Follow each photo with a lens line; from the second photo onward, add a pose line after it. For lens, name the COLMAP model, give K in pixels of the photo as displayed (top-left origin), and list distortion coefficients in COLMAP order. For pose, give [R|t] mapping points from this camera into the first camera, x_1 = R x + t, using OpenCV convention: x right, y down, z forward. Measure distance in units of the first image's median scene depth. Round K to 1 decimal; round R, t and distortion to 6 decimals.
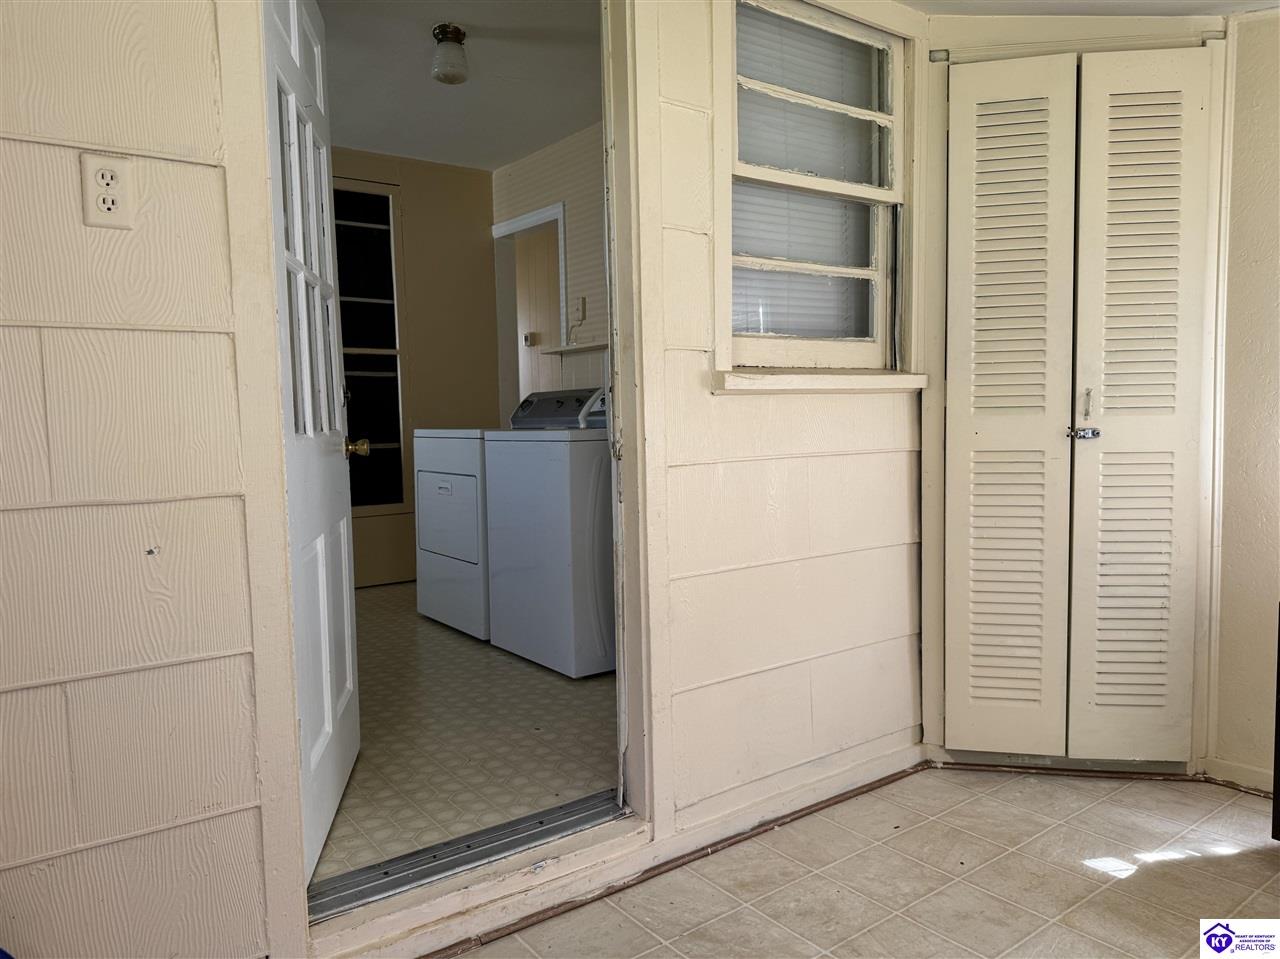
lens RADIAL K [[905.8, 0, 651.5], [0, 905.8, 469.2], [0, 0, 1]] dist [0.016084, -0.043468]
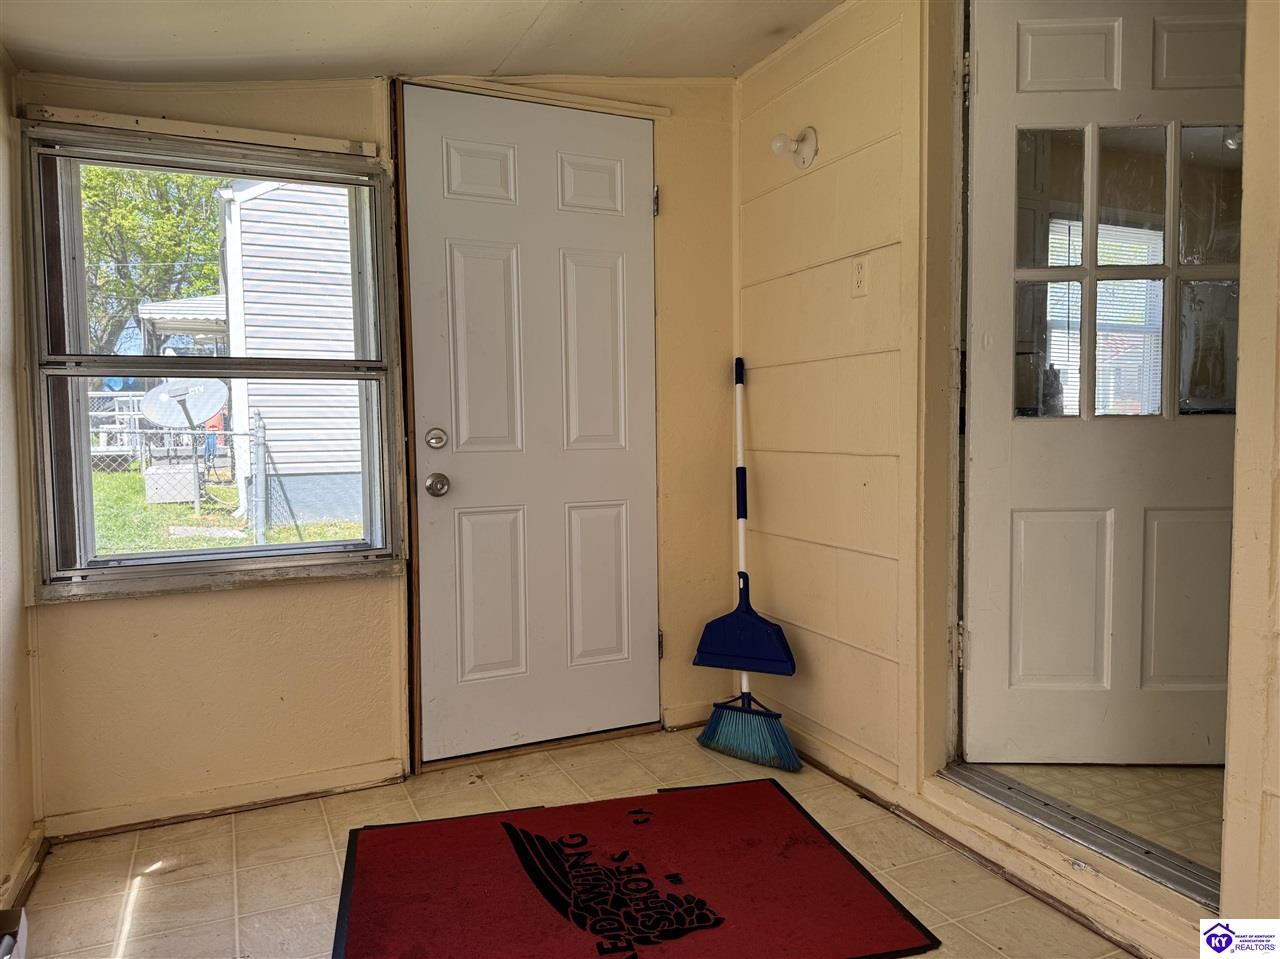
lens RADIAL K [[905.8, 0, 650.0], [0, 905.8, 475.2], [0, 0, 1]] dist [0.016084, -0.043468]
pose [[-0.218143, 0.074038, -0.973104, 0.911009], [-0.054770, 0.994618, 0.087953, -0.040138], [0.974379, 0.072483, -0.212913, 0.741886]]
